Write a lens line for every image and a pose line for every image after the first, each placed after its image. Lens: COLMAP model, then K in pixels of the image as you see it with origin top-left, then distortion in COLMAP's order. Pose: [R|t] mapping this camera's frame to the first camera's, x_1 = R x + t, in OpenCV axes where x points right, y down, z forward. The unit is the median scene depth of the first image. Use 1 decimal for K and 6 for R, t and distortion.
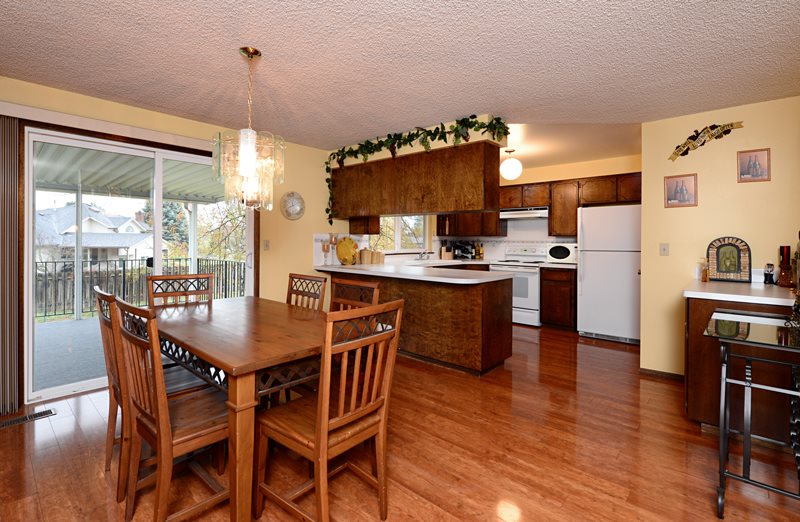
lens RADIAL K [[366.4, 0, 402.4], [0, 366.4, 242.4], [0, 0, 1]] dist [0.000982, 0.000032]
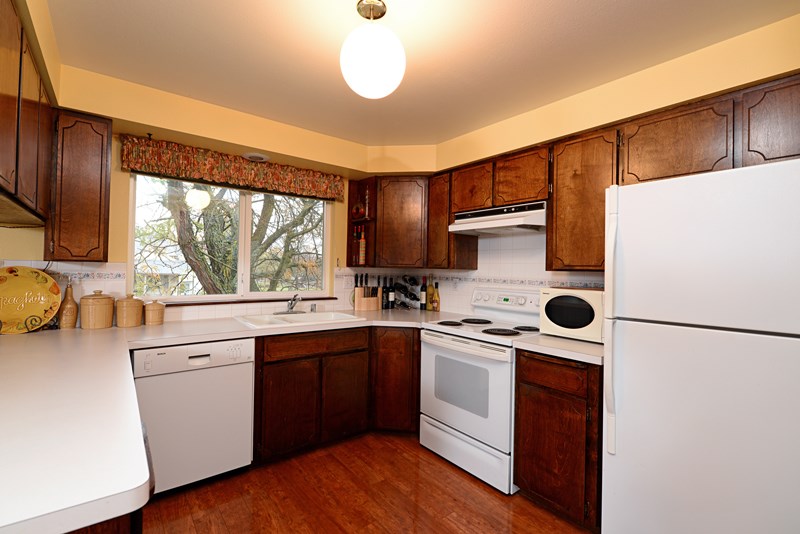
lens RADIAL K [[366.0, 0, 399.4], [0, 366.0, 265.1], [0, 0, 1]] dist [-0.019477, -0.000160]
pose [[0.986098, 0.010072, -0.165858, 0.280991], [-0.013279, 0.999745, -0.018241, -0.012465], [0.165632, 0.020190, 0.985981, 0.518087]]
